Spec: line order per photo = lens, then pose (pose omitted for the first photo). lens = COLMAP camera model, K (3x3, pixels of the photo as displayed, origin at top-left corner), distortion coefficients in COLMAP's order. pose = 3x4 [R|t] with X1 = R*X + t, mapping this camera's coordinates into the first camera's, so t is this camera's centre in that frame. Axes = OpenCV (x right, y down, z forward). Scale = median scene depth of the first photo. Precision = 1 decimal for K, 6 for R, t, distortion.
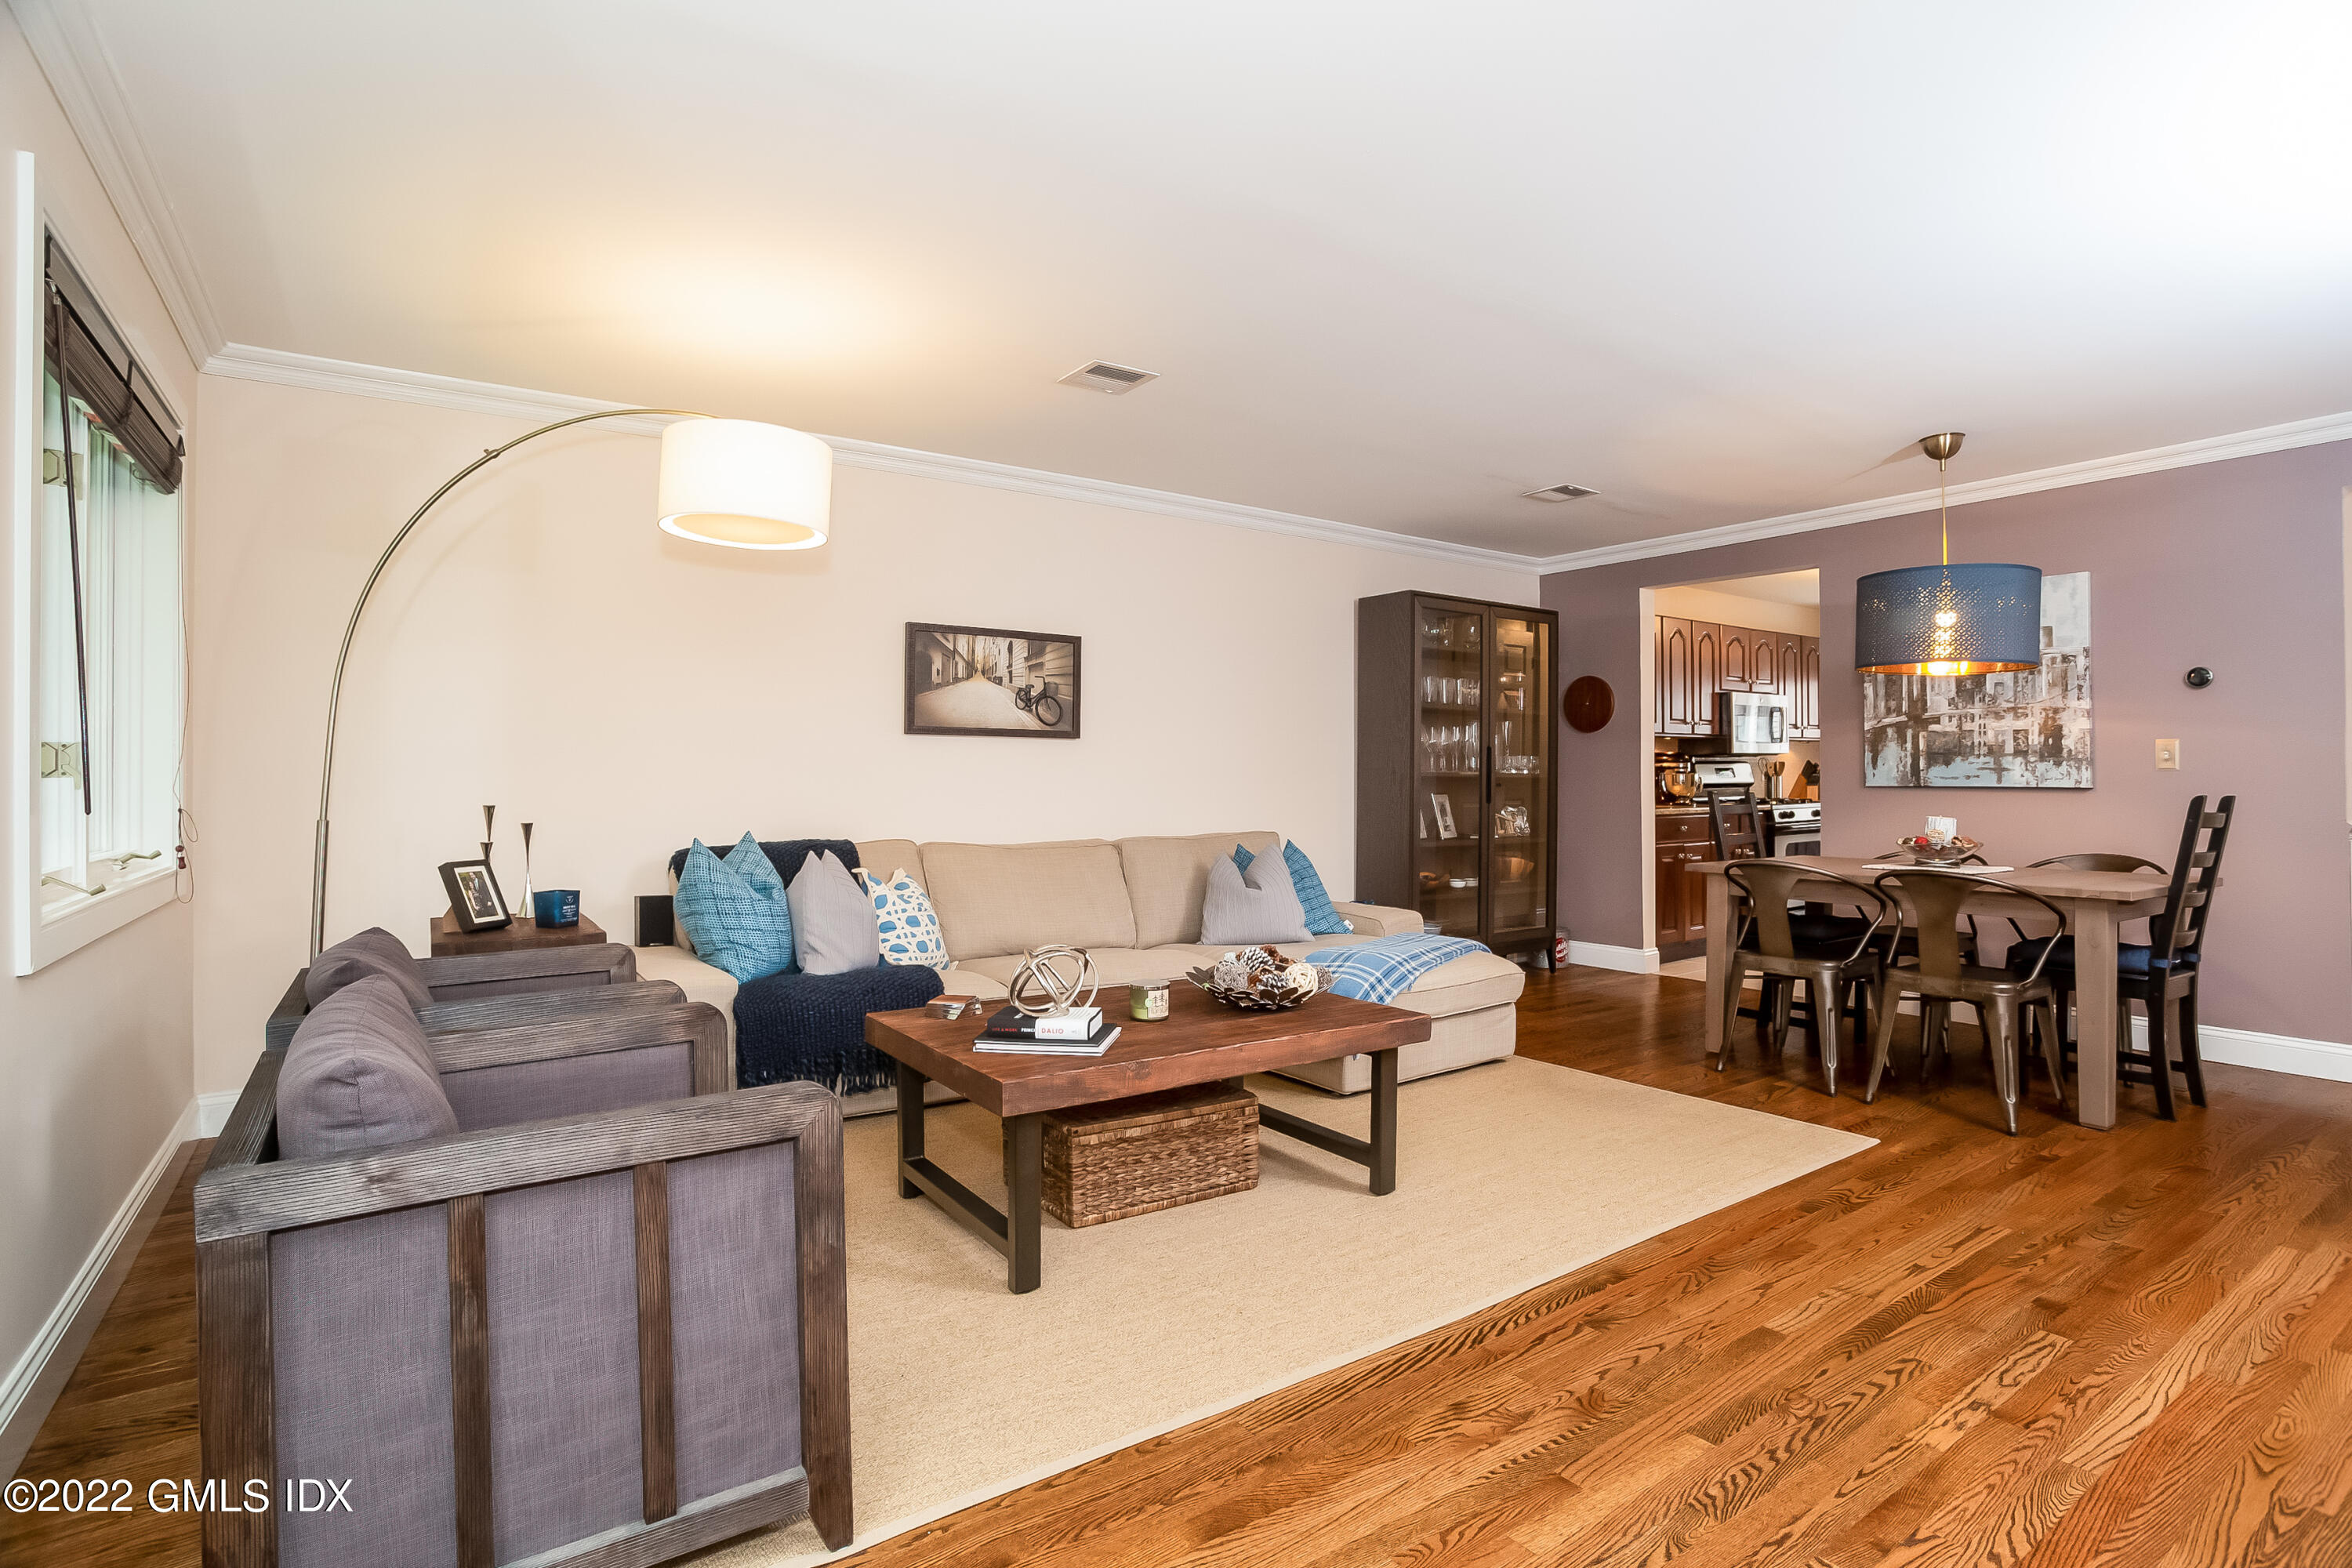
lens RADIAL K [[1143.5, 0, 1169.9], [0, 1143.5, 812.9], [0, 0, 1]] dist [-0.064542, 0.030284]
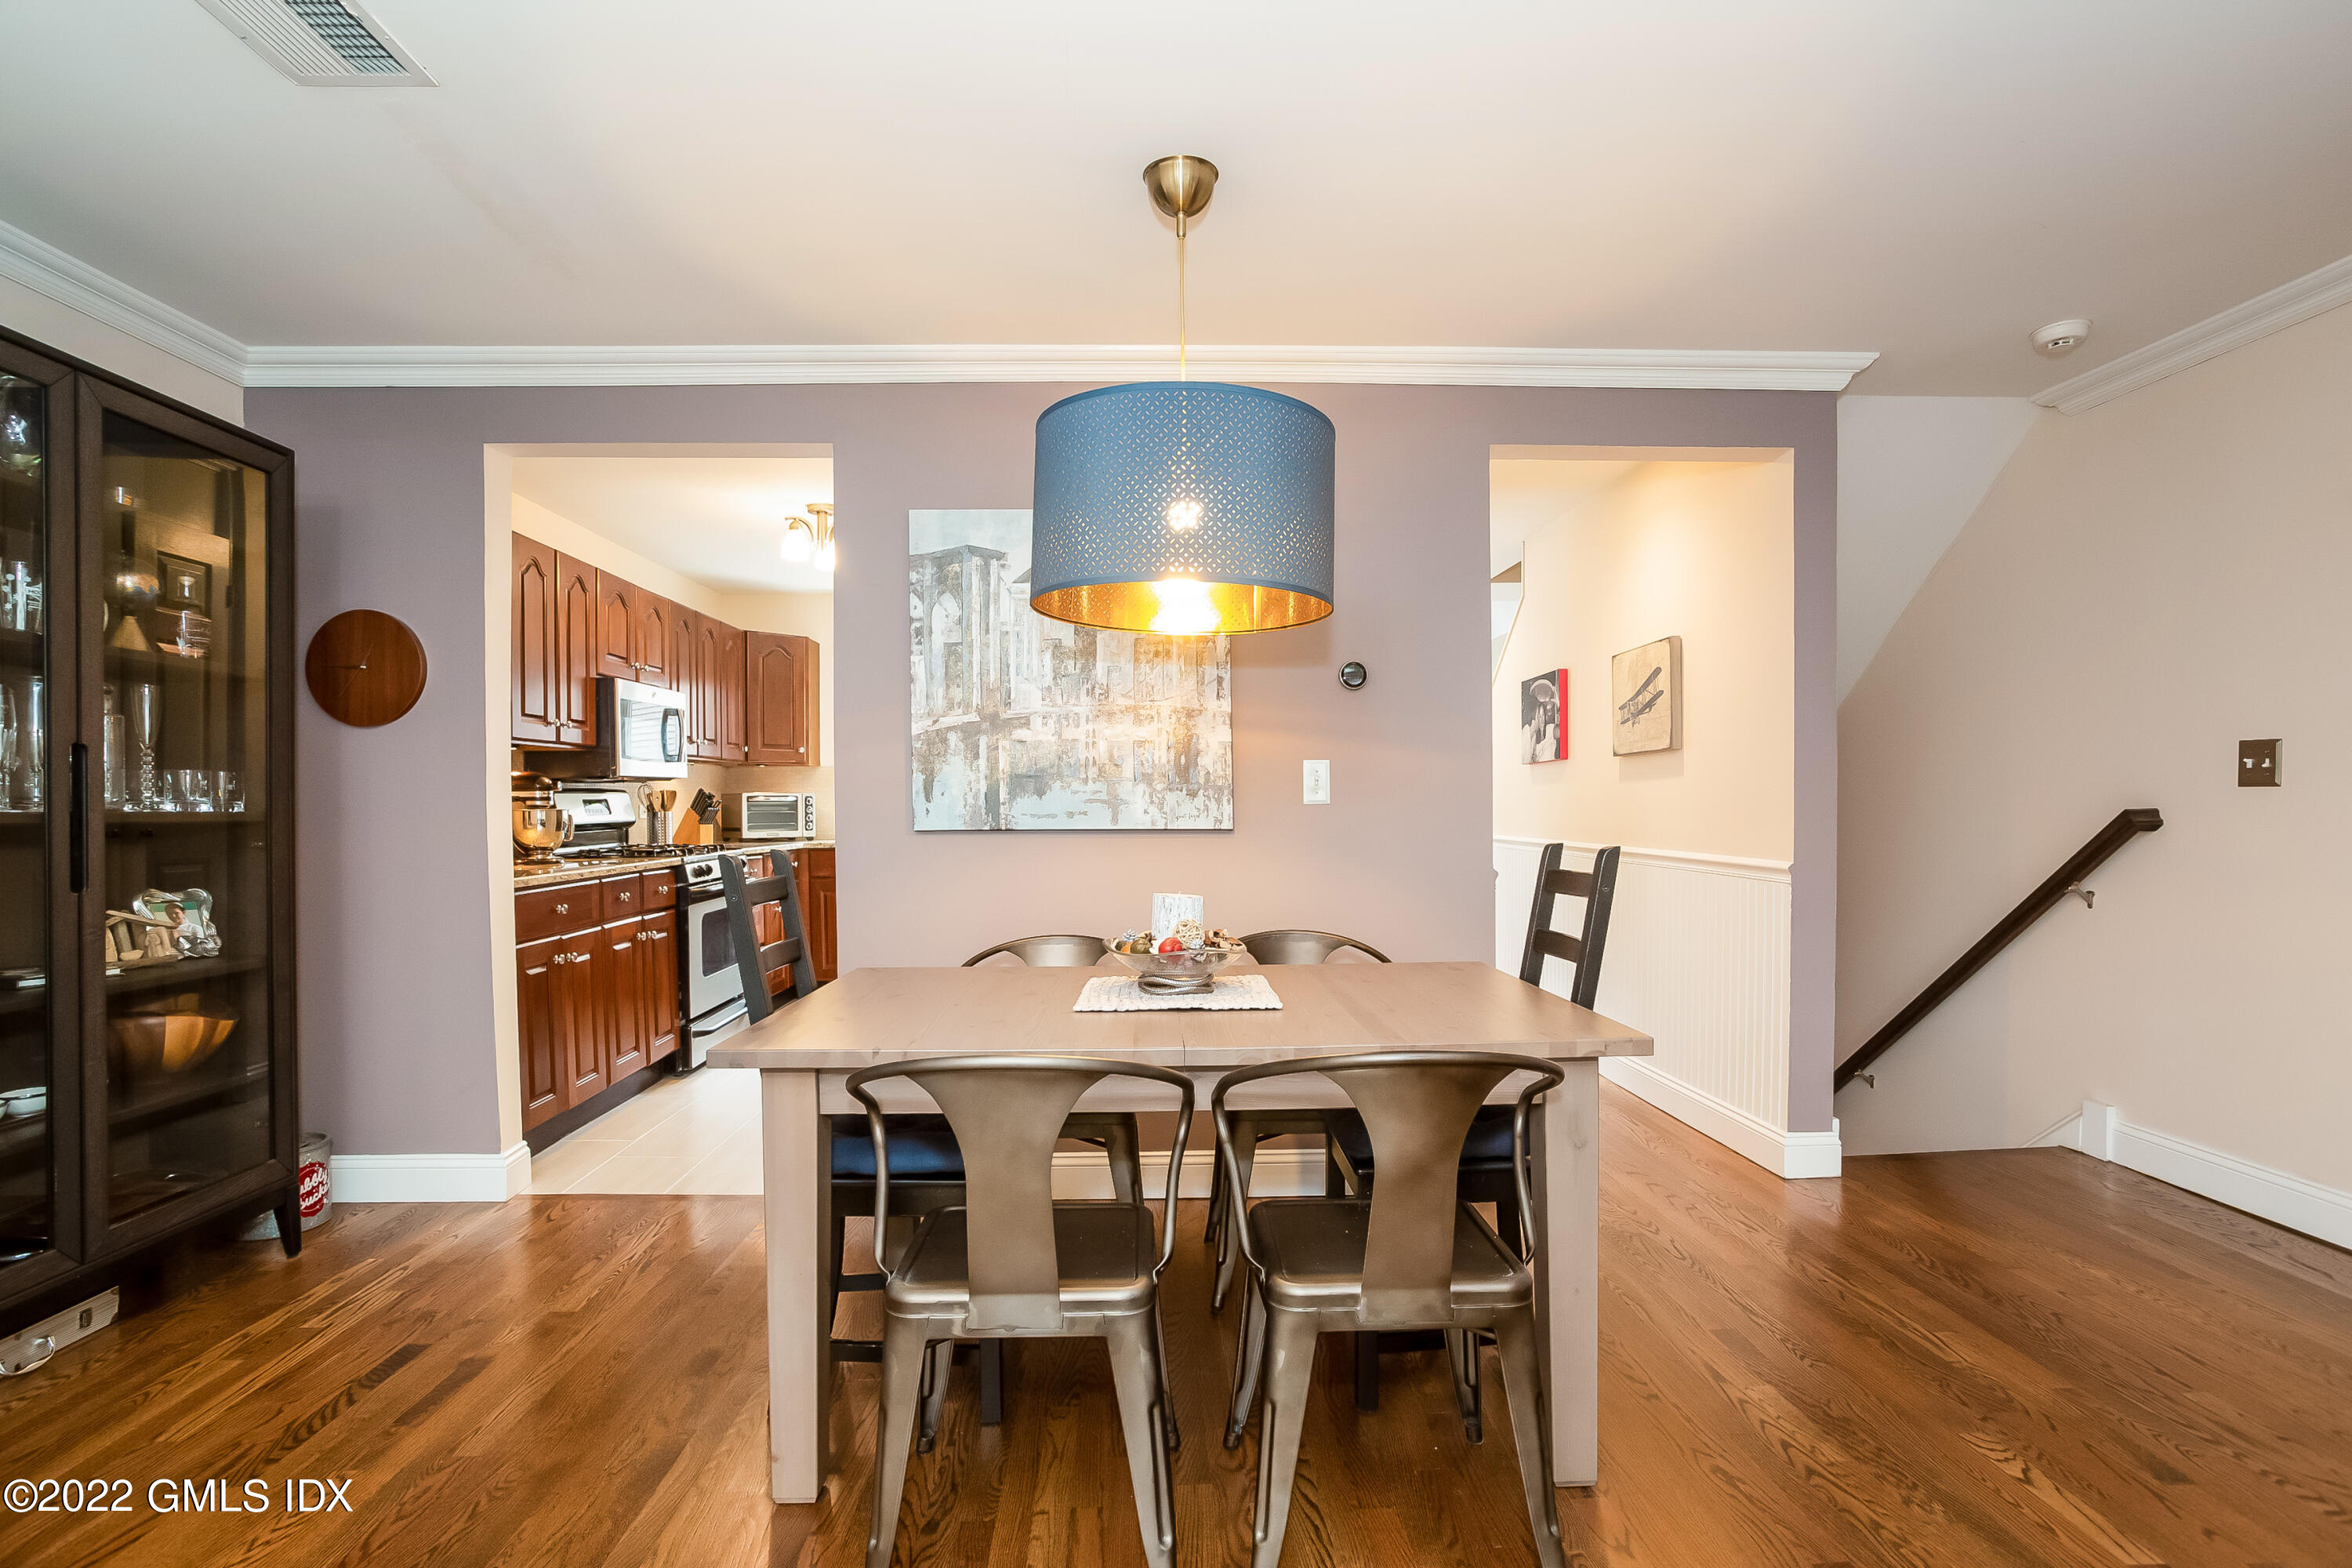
lens RADIAL K [[1143.5, 0, 1169.9], [0, 1143.5, 812.9], [0, 0, 1]] dist [-0.064542, 0.030284]
pose [[0.536533, -0.007148, 0.843849, 0.155551], [0.030467, 0.999476, -0.010906, -0.018560], [-0.843329, 0.031561, 0.536470, 0.467137]]
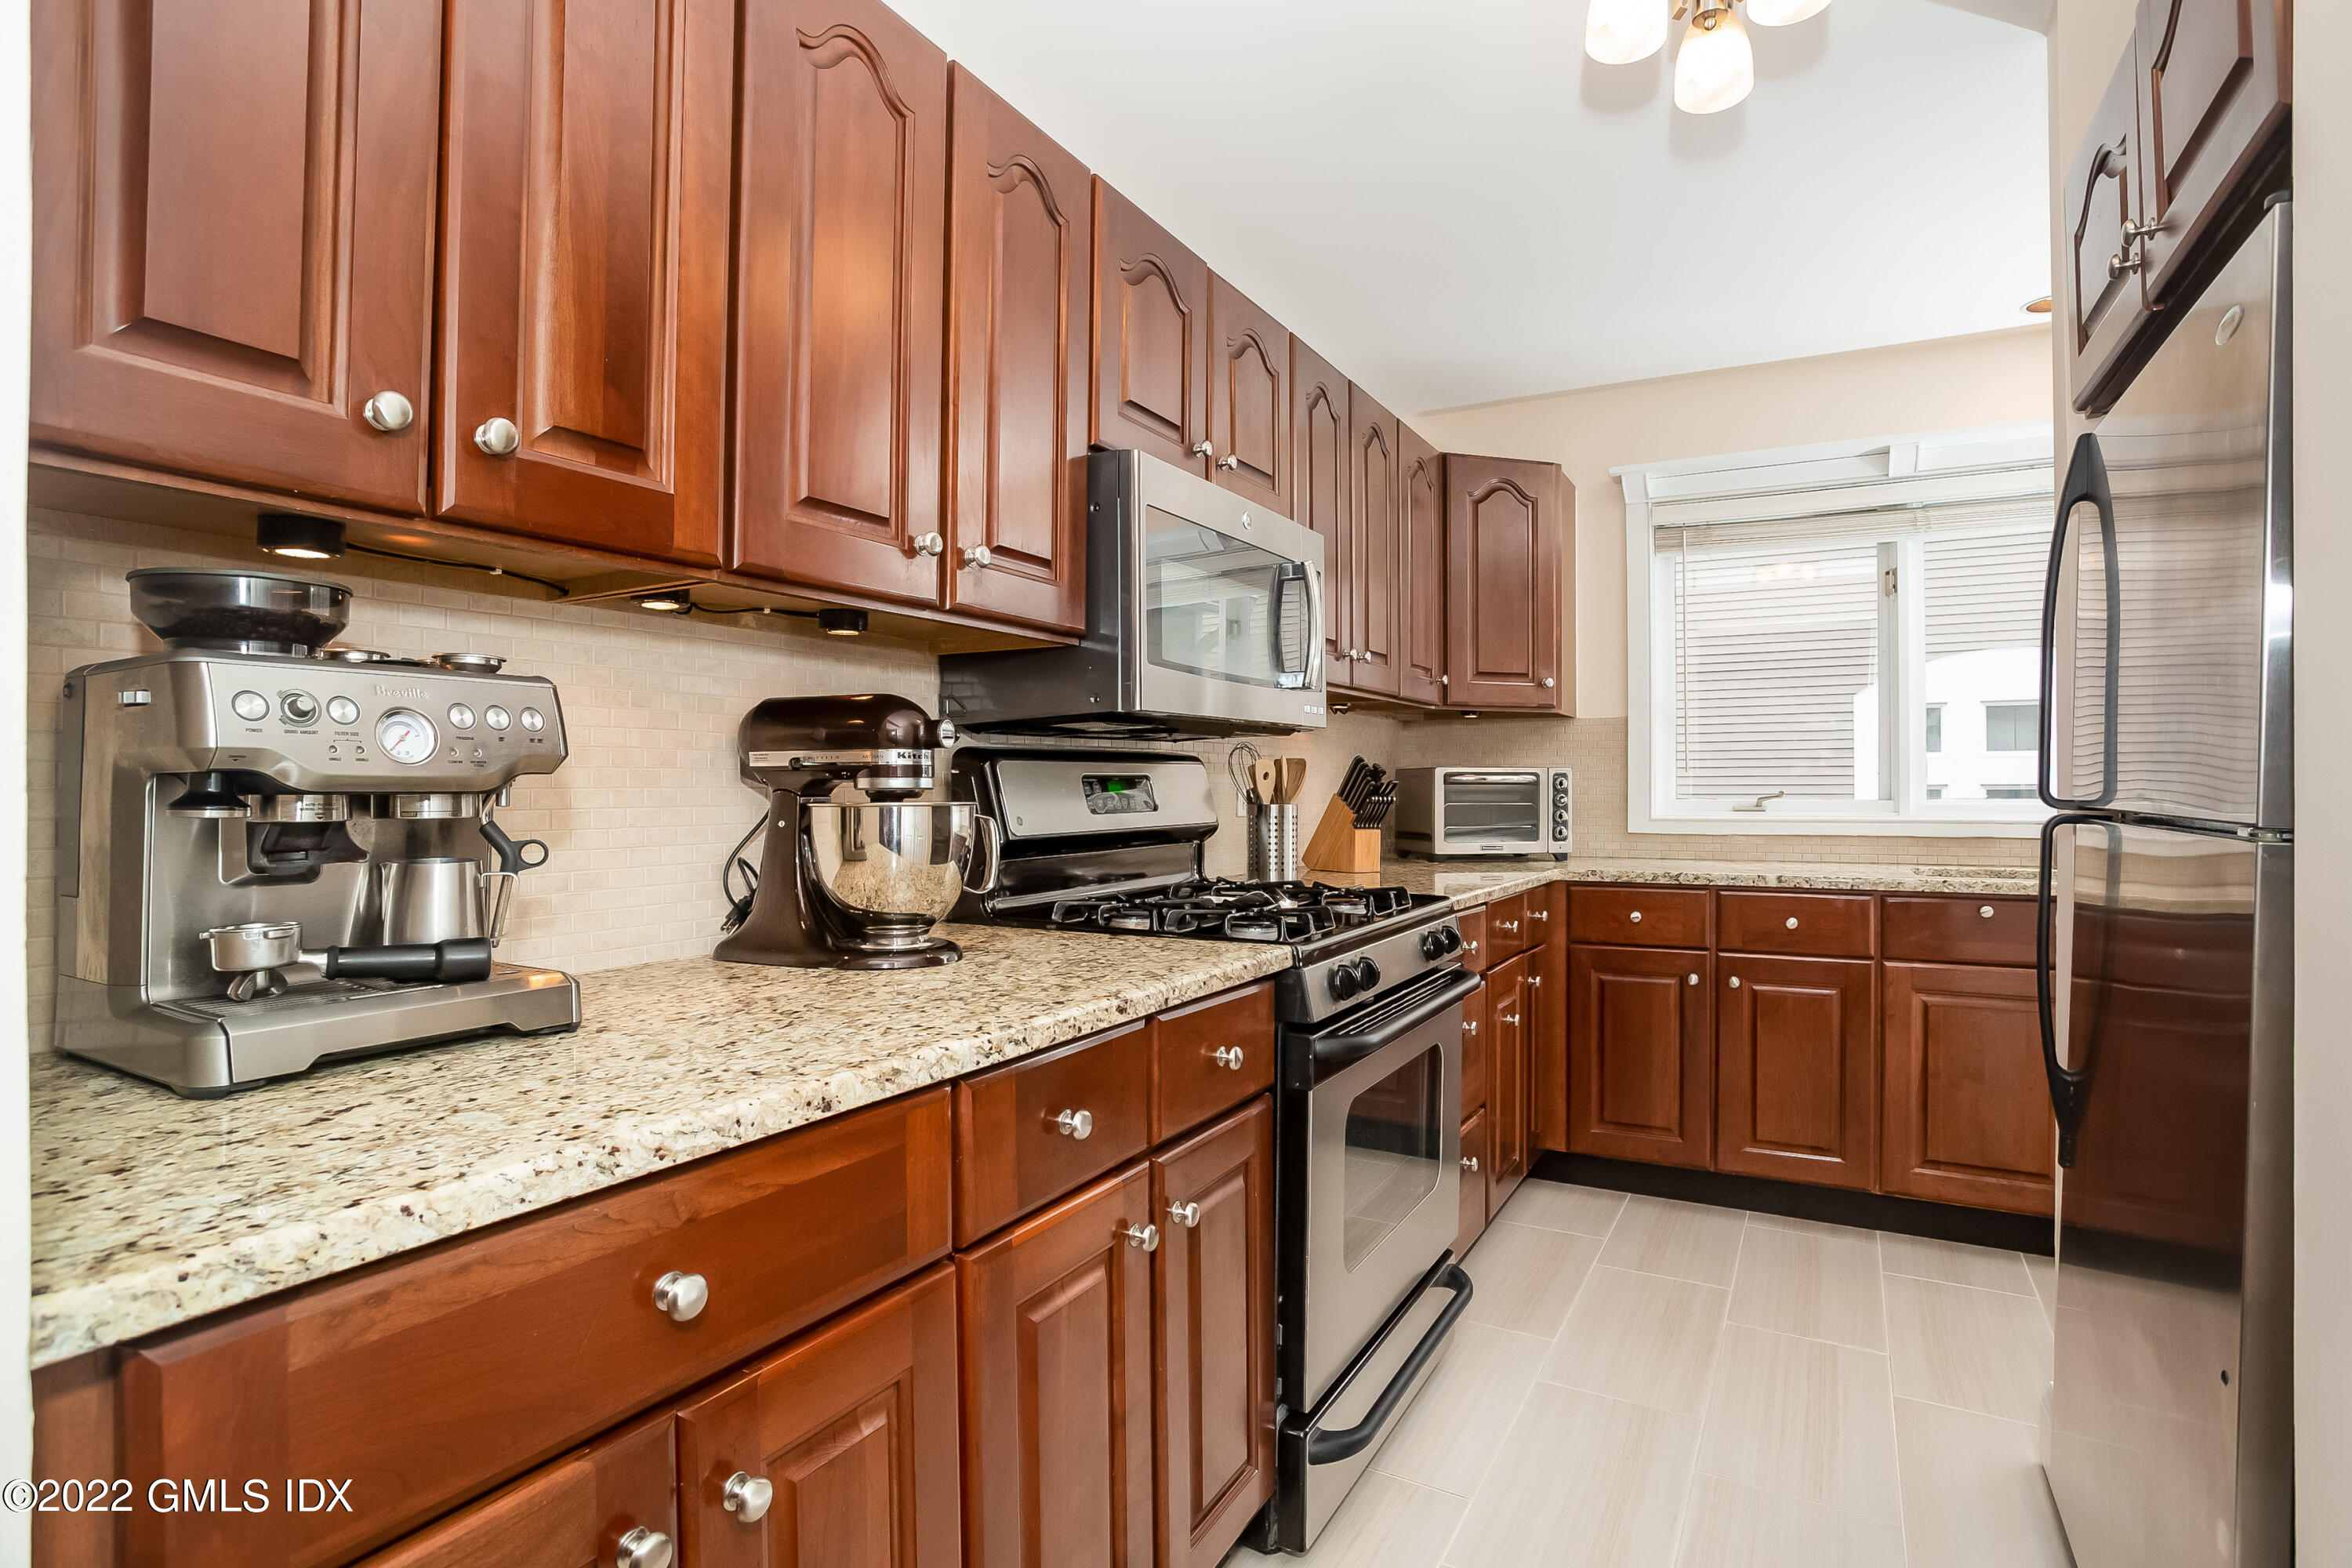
lens RADIAL K [[1184.3, 0, 1165.6], [0, 1184.3, 789.1], [0, 0, 1]] dist [-0.067260, 0.036602]
pose [[0.902926, 0.005078, 0.429766, 0.458263], [0.005744, 0.999698, -0.023880, -0.036273], [-0.429758, 0.024030, 0.902624, 0.893026]]
